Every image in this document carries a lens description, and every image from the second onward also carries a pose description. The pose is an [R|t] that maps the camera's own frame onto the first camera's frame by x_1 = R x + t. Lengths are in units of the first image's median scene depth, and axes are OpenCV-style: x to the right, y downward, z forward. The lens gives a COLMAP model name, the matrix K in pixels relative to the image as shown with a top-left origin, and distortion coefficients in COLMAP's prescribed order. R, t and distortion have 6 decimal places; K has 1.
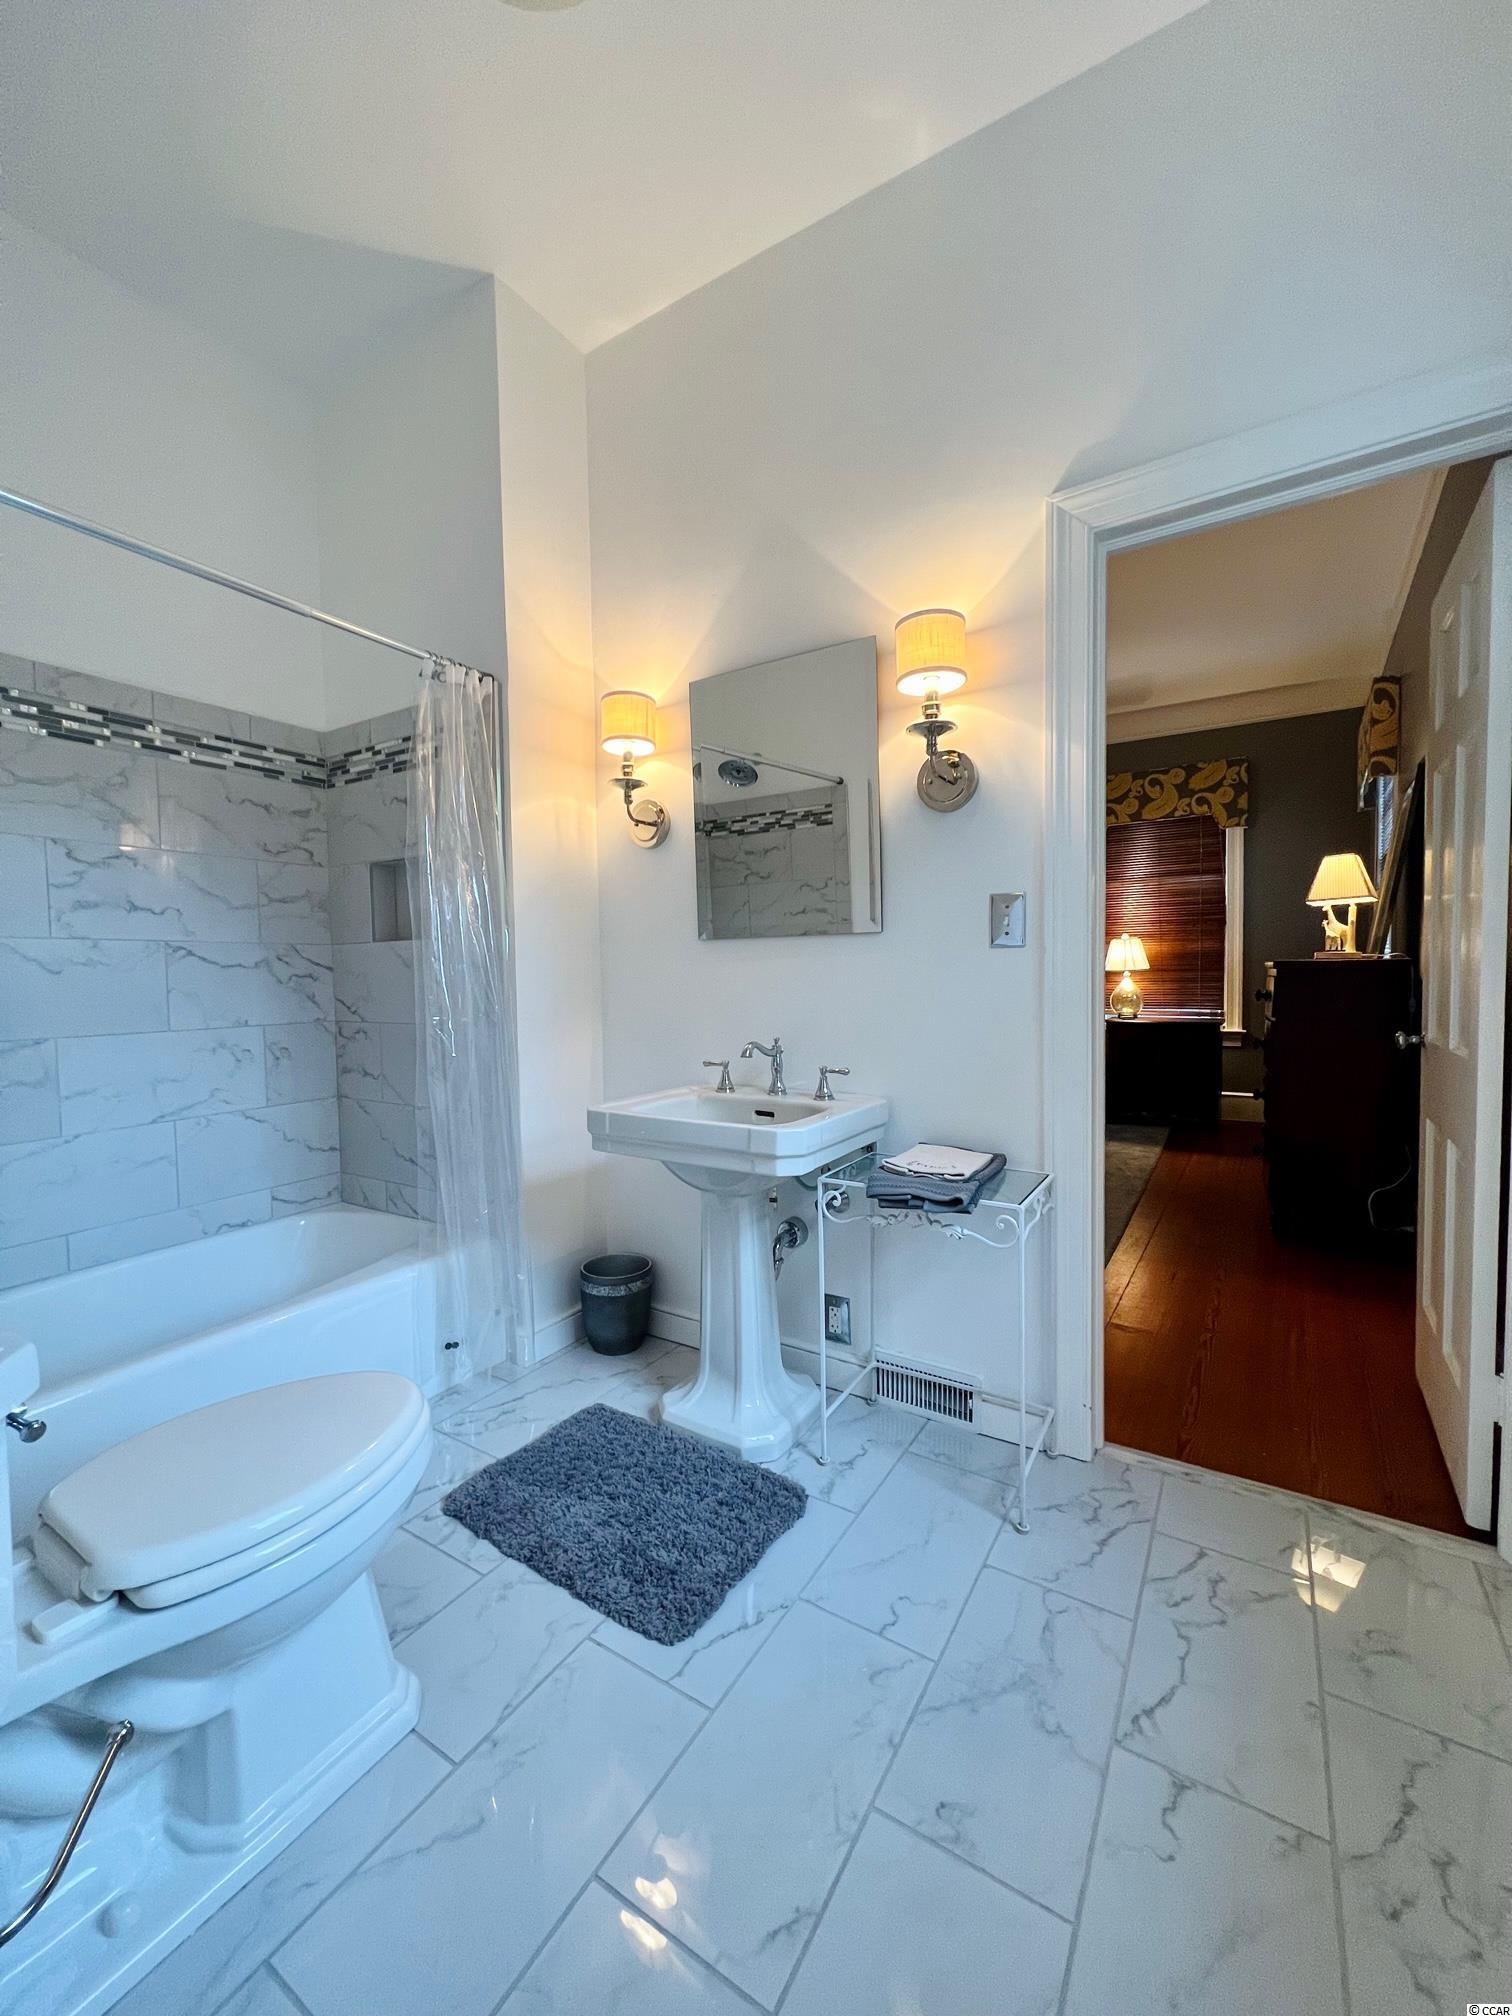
lens RADIAL K [[801.8, 0, 761.3], [0, 801.8, 1009.0], [0, 0, 1]] dist [0.002024, -0.001265]
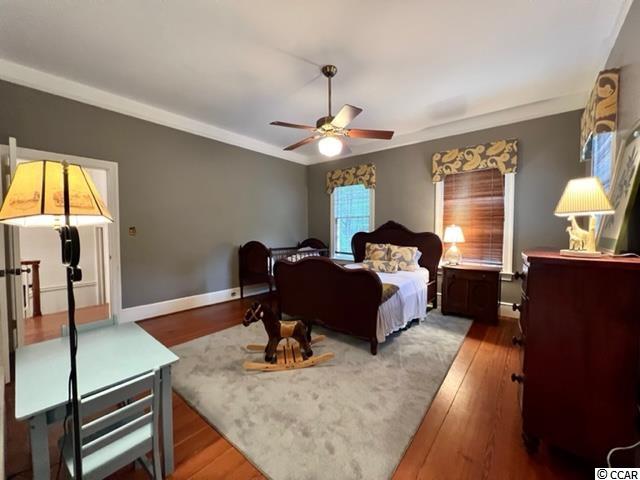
lens RADIAL K [[254.5, 0, 321.0], [0, 254.5, 239.9], [0, 0, 1]] dist [0.002024, -0.001265]
pose [[0.992558, 0.019853, -0.120147, 0.194731], [-0.020497, 0.999781, -0.004122, -0.045098], [0.120039, 0.006554, 0.992748, 0.300501]]
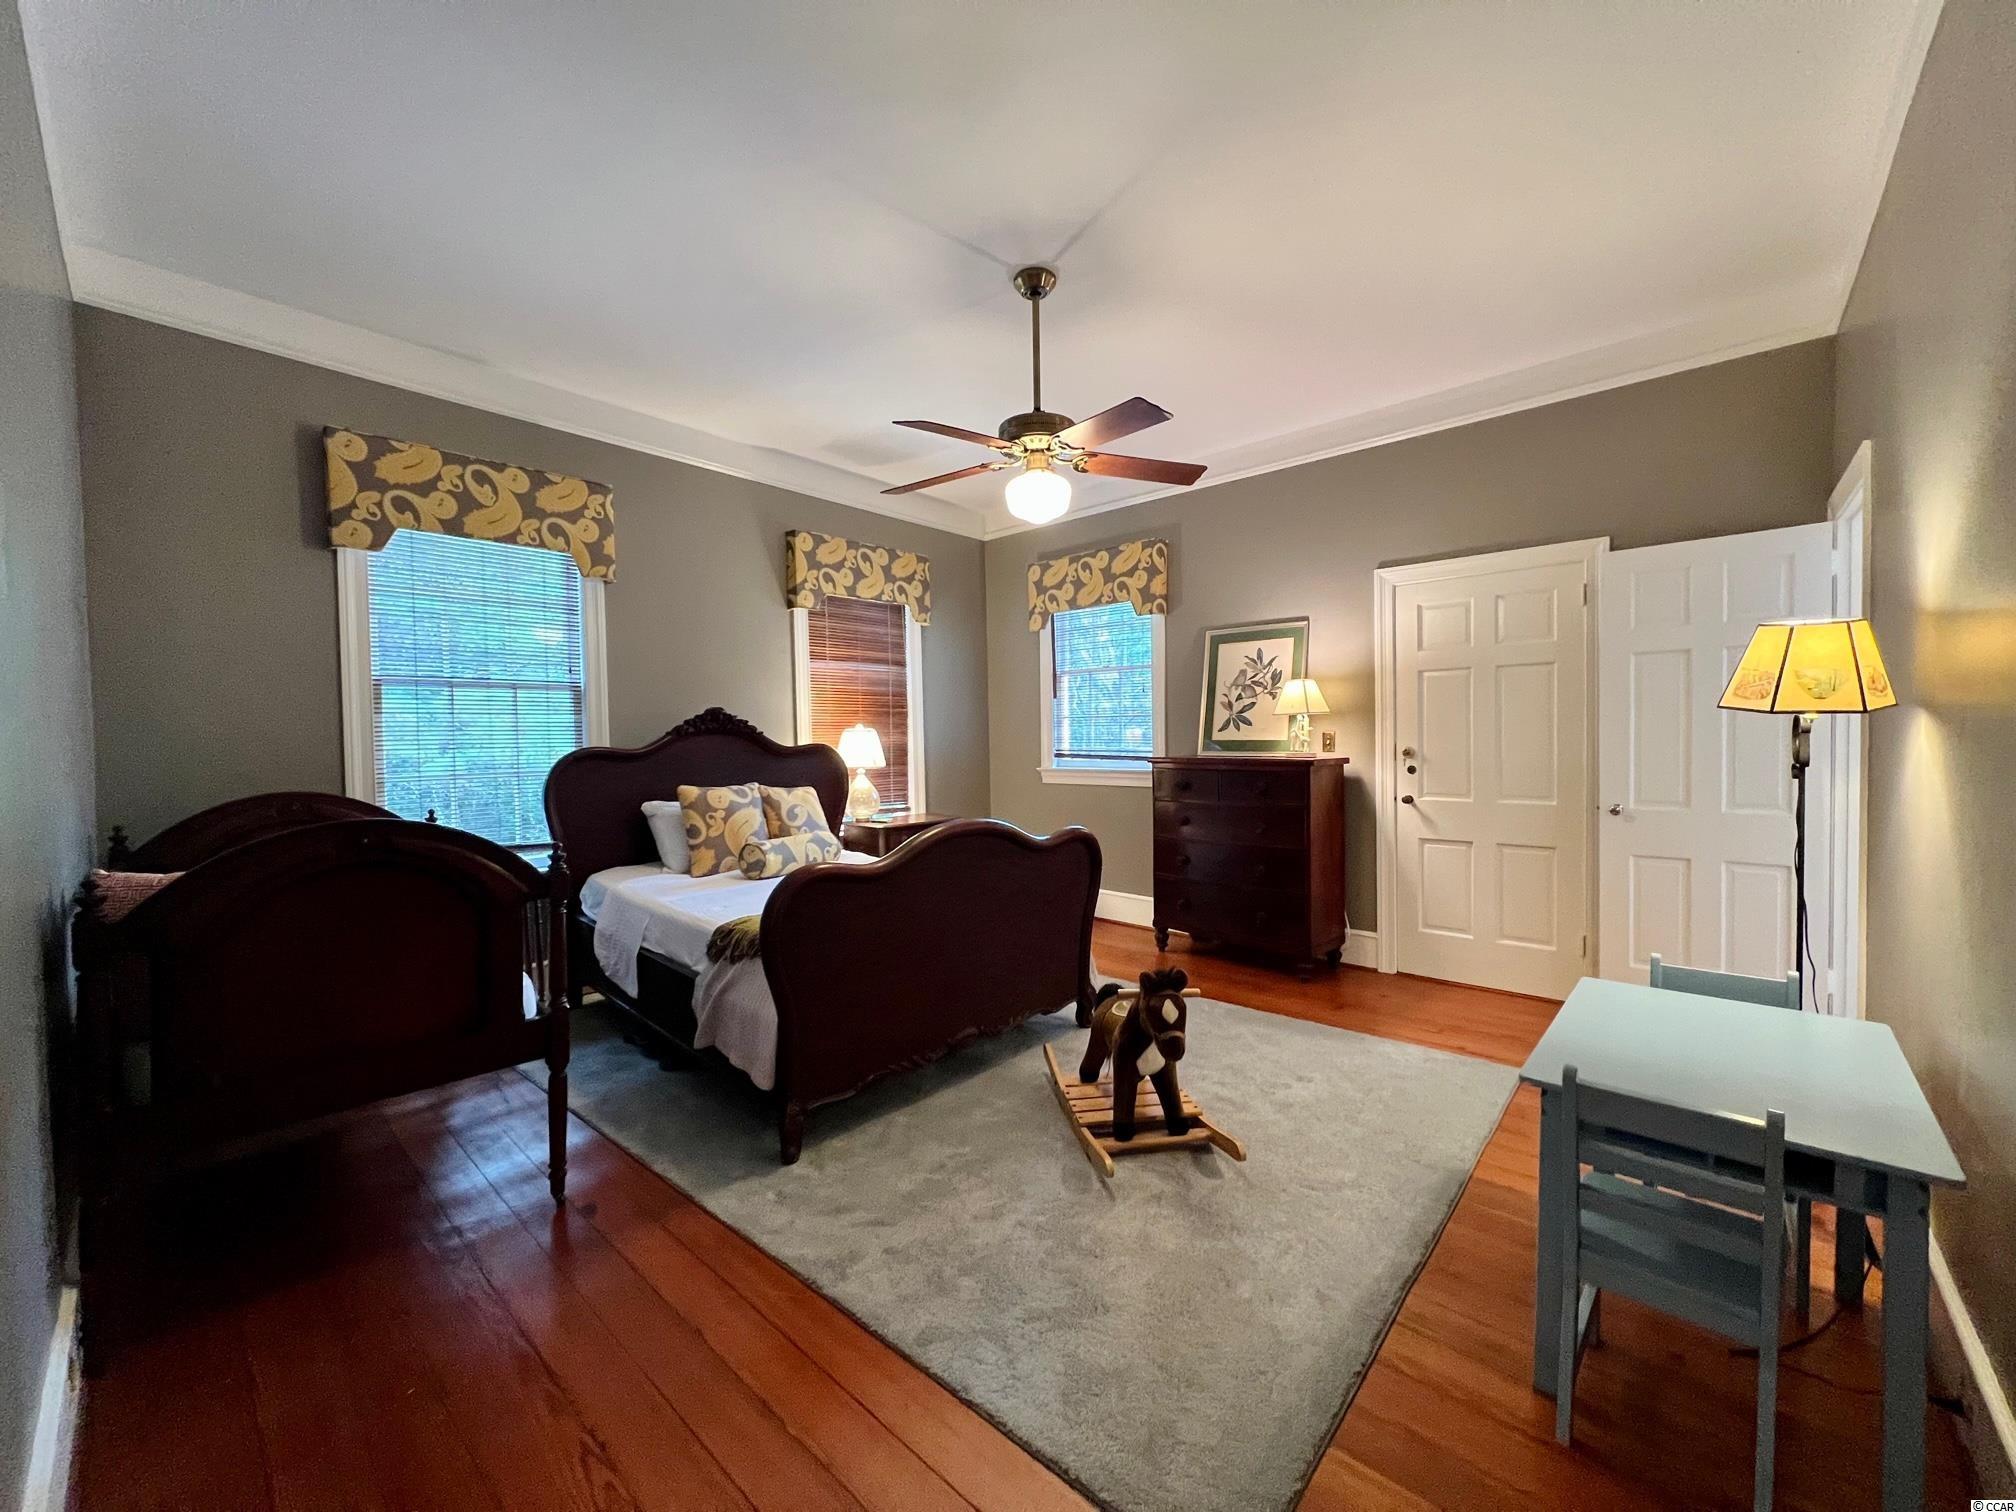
lens RADIAL K [[801.8, 0, 1012.2], [0, 801.8, 763.6], [0, 0, 1]] dist [0.002024, -0.001265]
pose [[0.171926, -0.017612, 0.984952, -0.384479], [0.054921, 0.998456, 0.008267, -0.050672], [-0.983578, 0.052673, 0.172628, 0.713217]]
